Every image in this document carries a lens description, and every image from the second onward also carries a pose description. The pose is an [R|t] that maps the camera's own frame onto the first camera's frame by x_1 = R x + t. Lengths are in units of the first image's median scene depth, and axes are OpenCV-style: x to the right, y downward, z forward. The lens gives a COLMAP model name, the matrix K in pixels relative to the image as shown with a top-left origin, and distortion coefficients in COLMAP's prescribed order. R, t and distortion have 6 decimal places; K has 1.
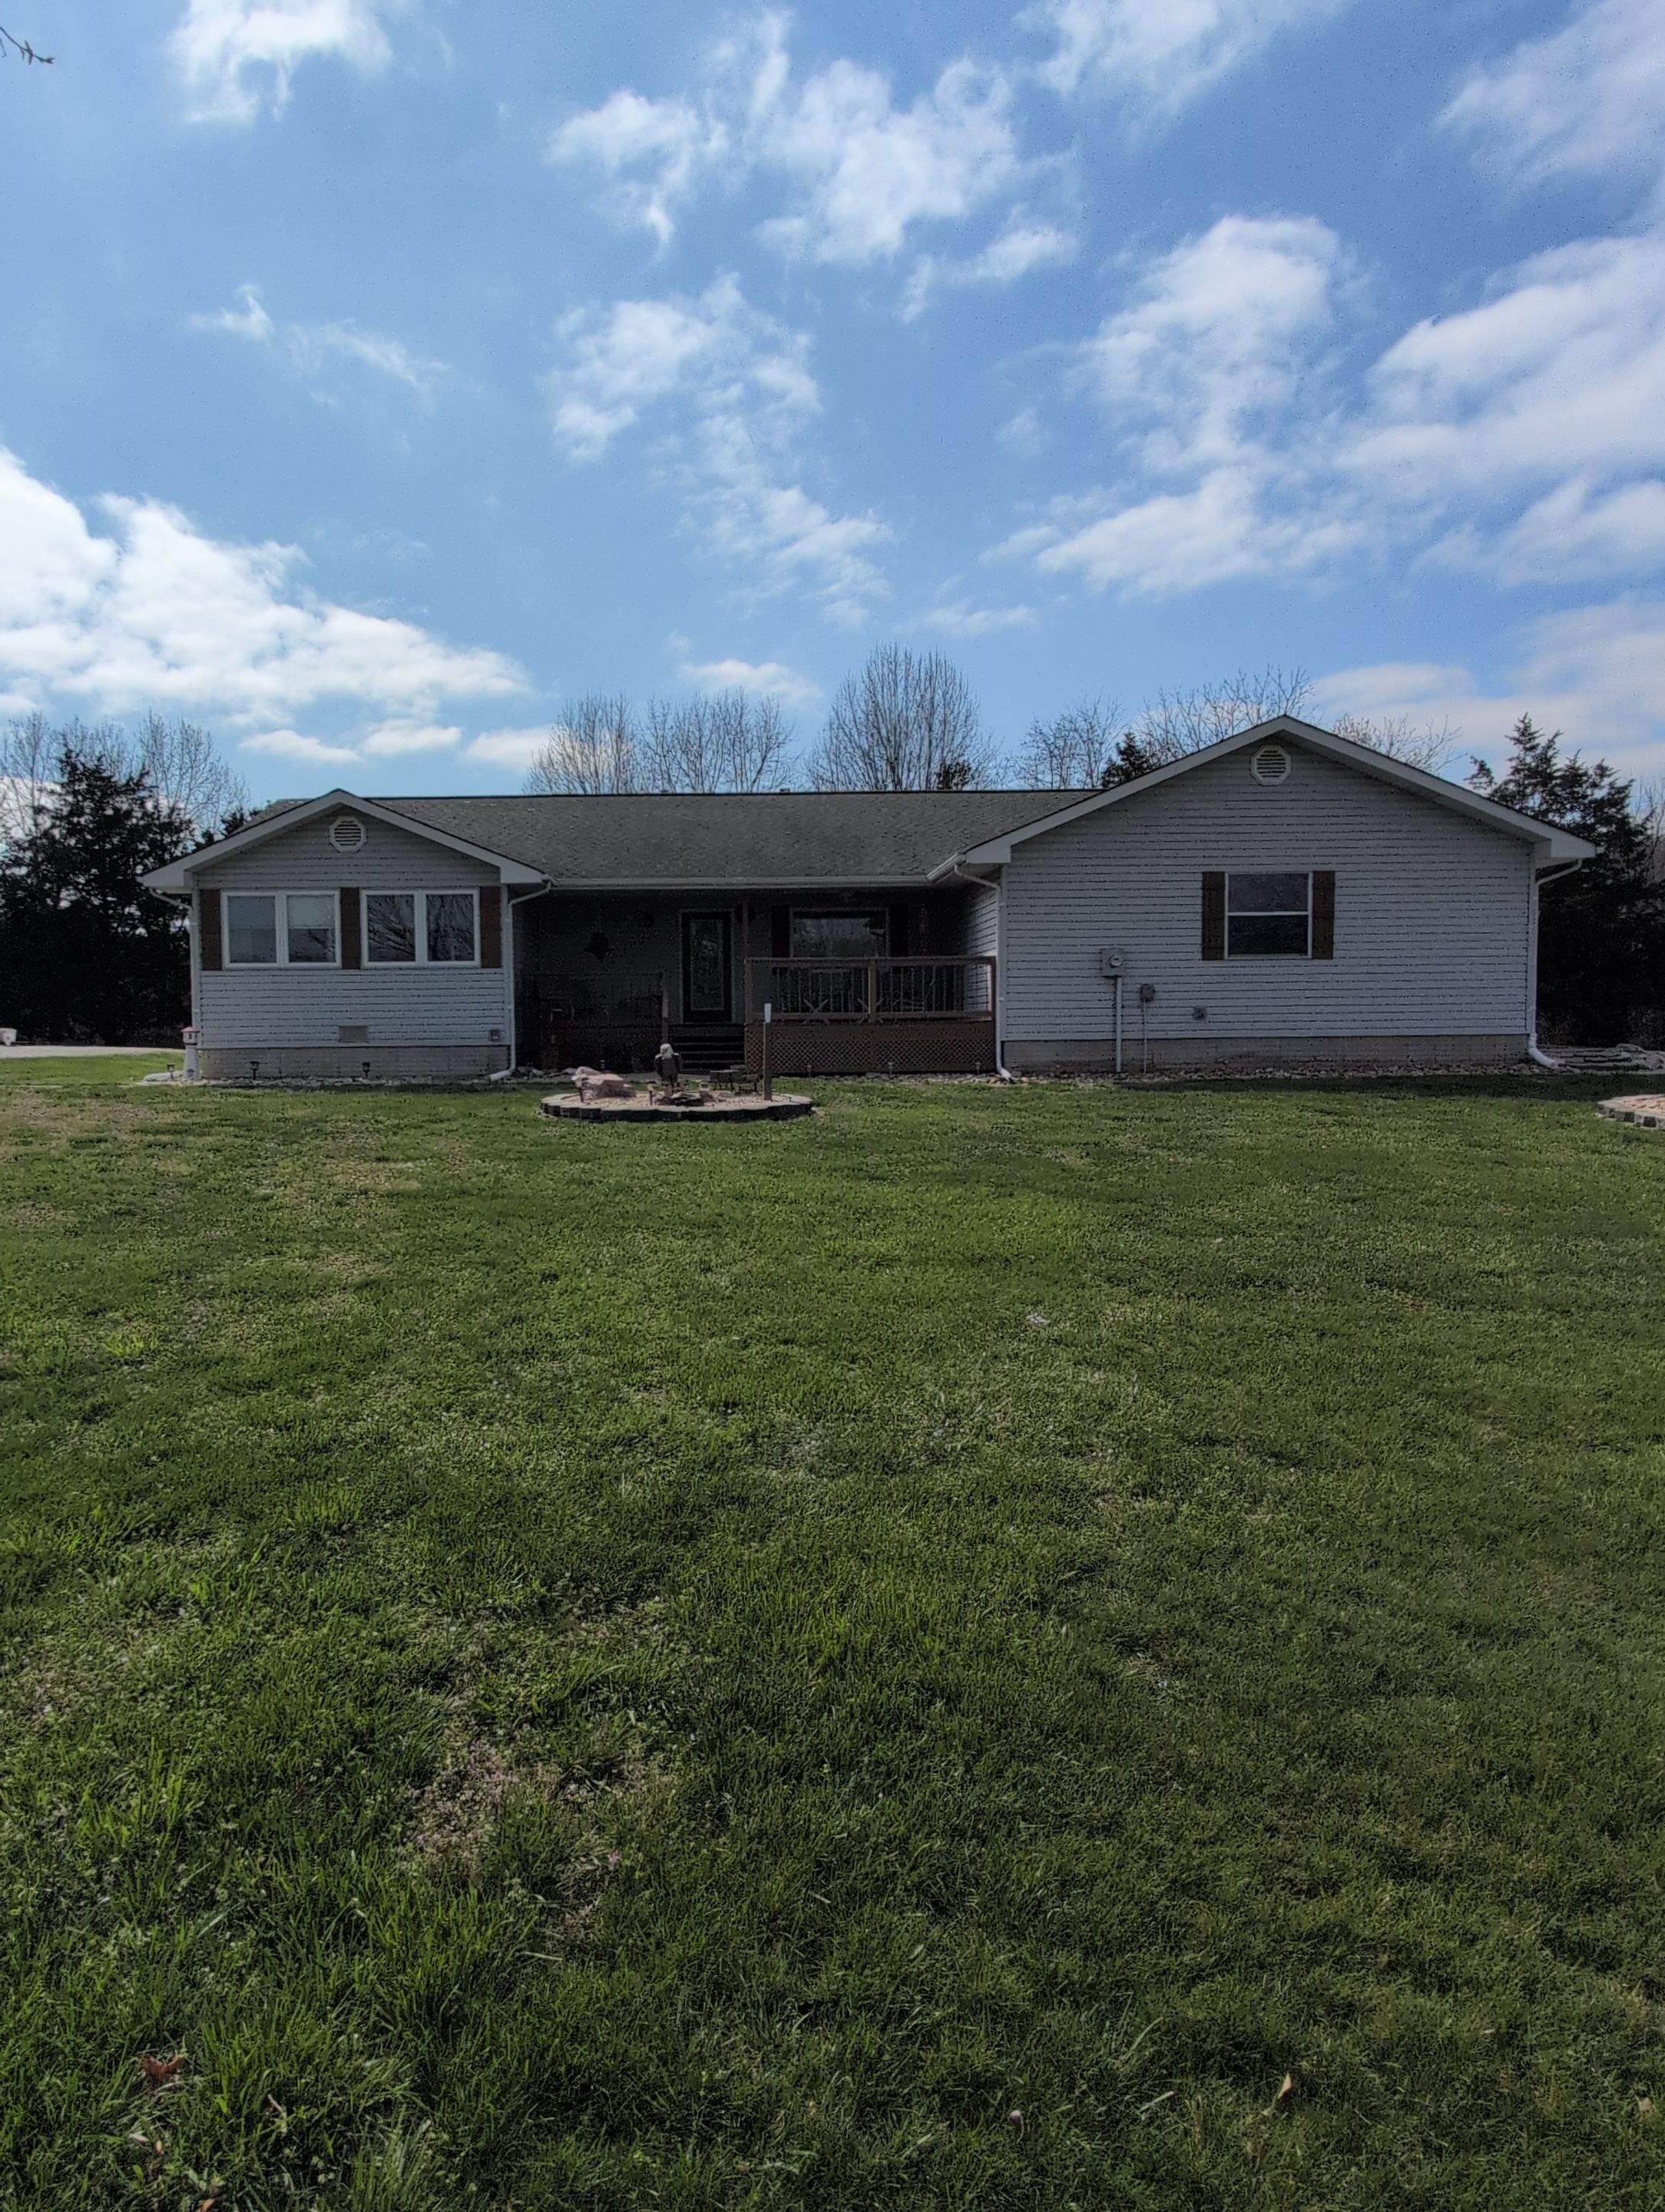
lens RADIAL K [[1386.2, 0, 739.2], [0, 1386.2, 1108.4], [0, 0, 1]] dist [-0.001937, -0.001997]
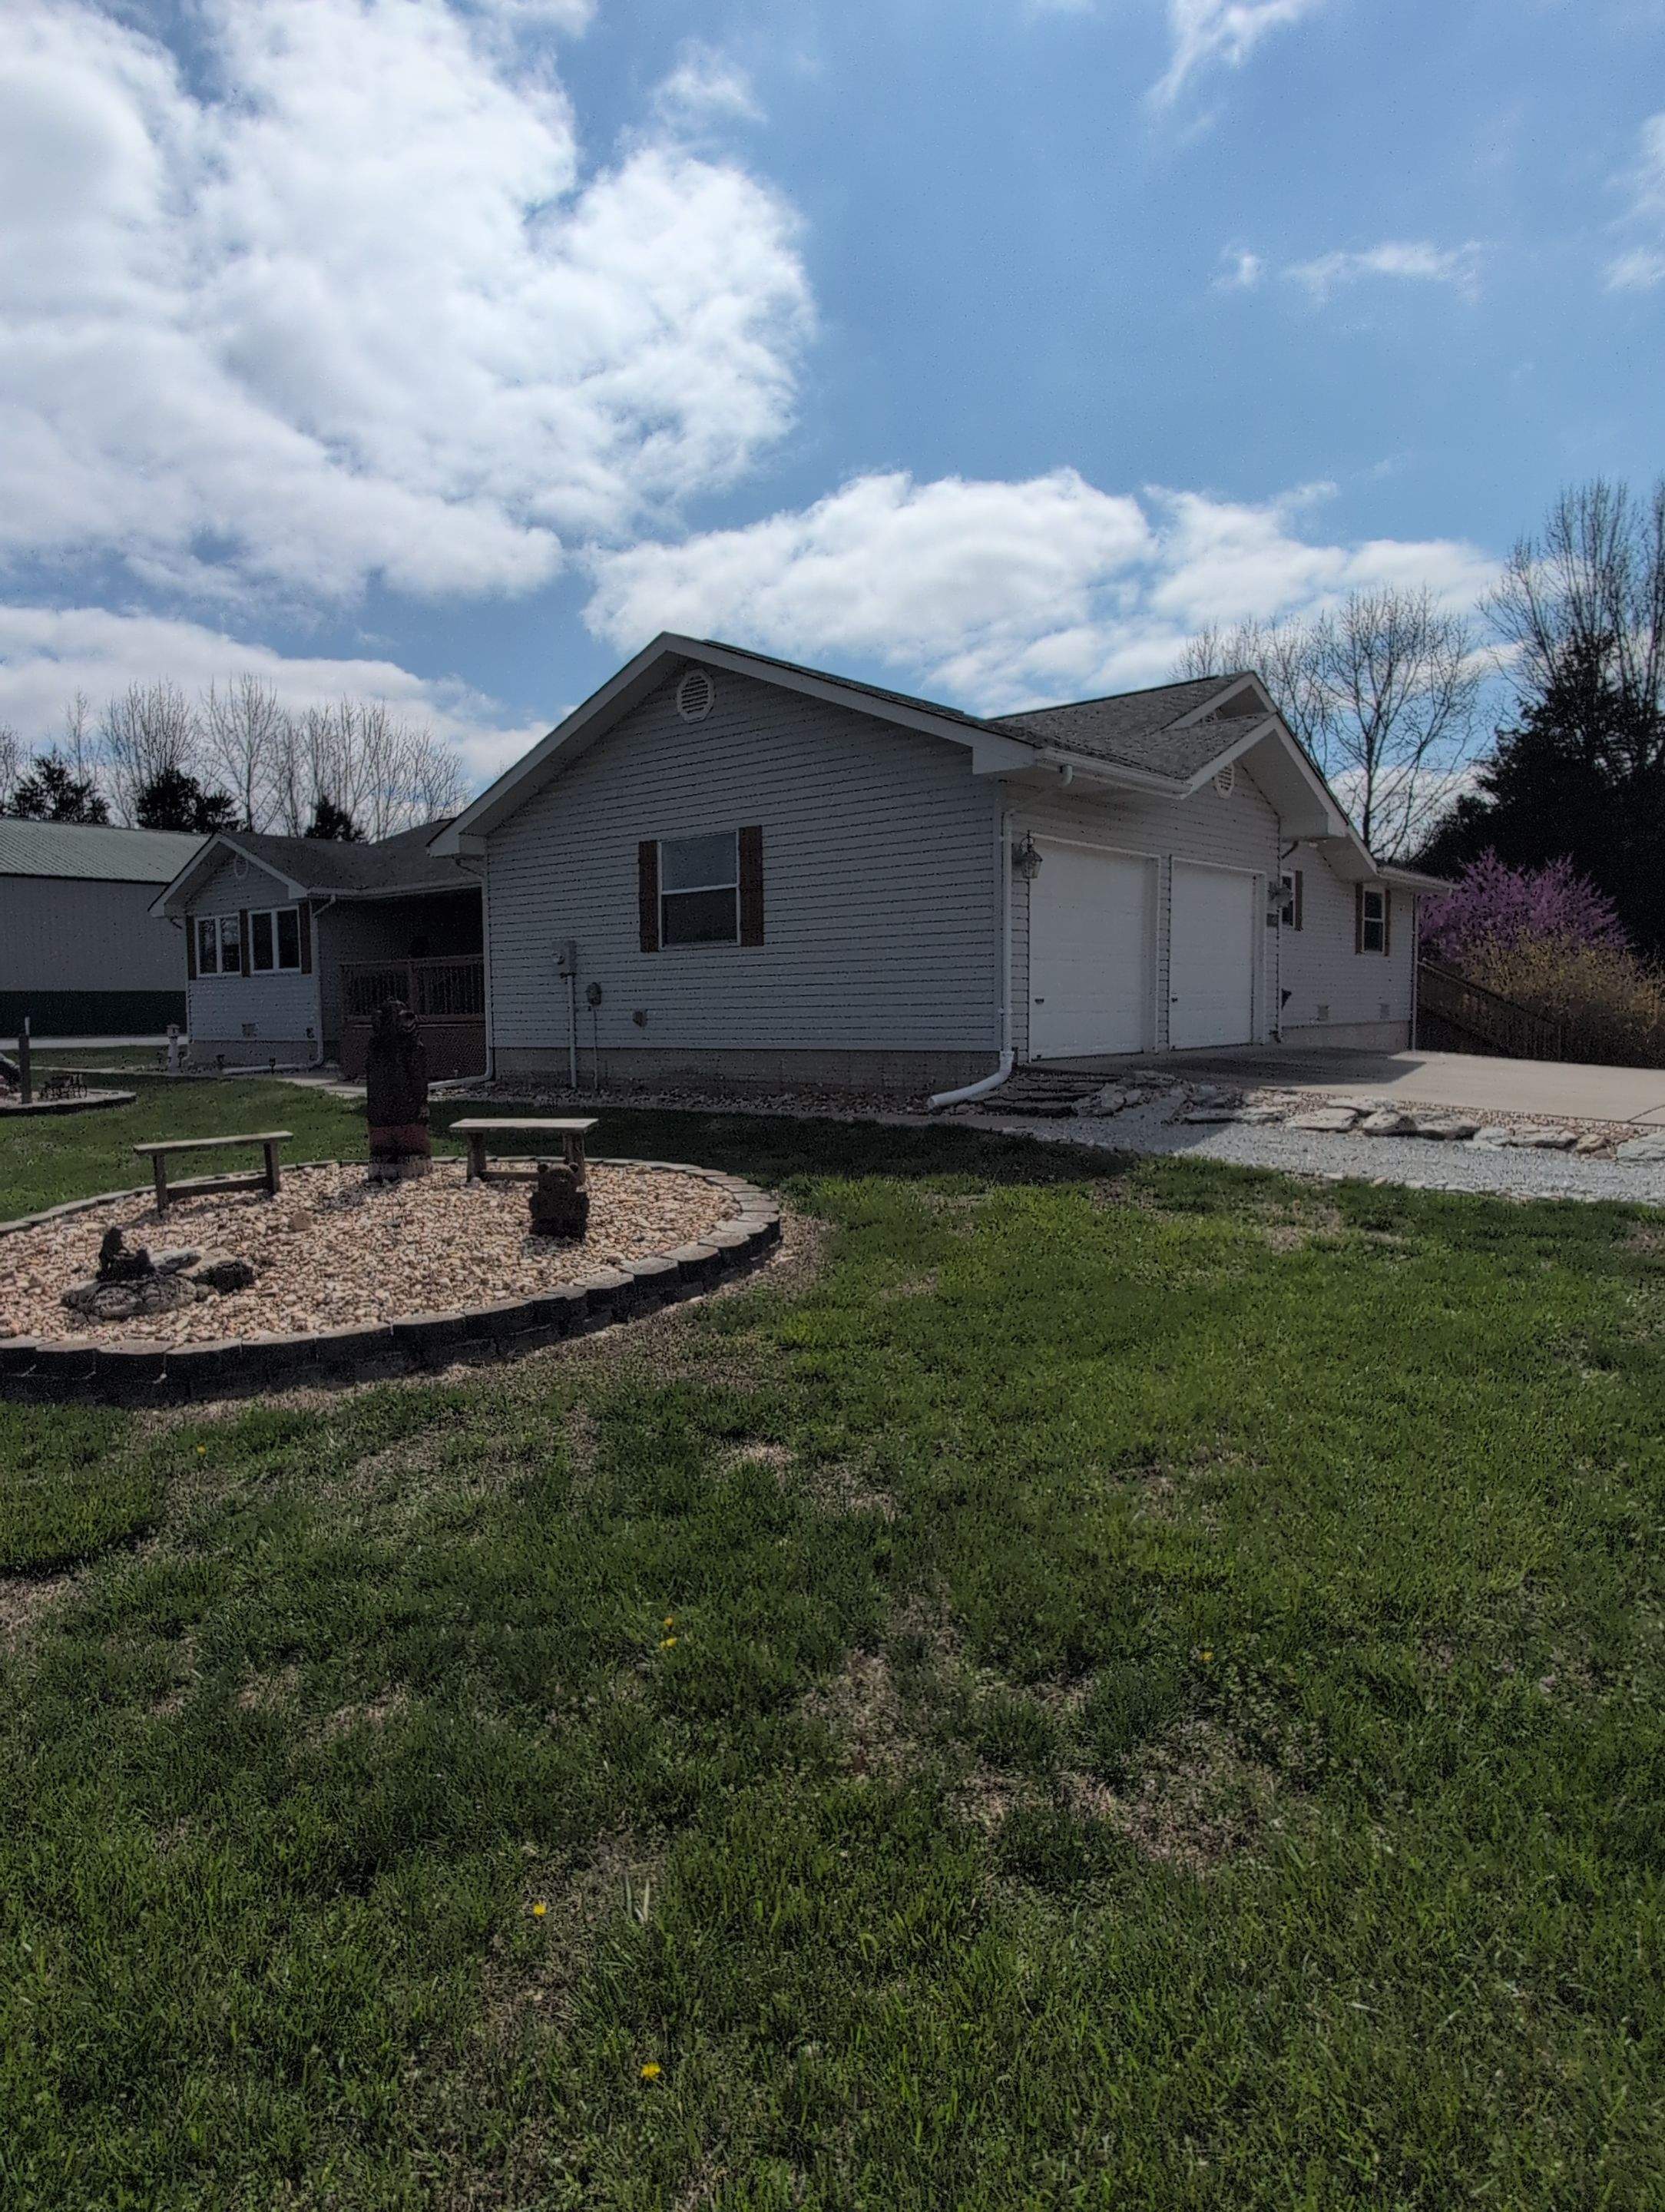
lens RADIAL K [[1386.2, 0, 739.2], [0, 1386.2, 1108.4], [0, 0, 1]] dist [-0.001937, -0.001997]
pose [[0.728396, 0.047647, -0.683497, 0.932230], [-0.032719, 0.998860, 0.034762, -0.045943], [0.684375, -0.002958, 0.729125, 0.450619]]
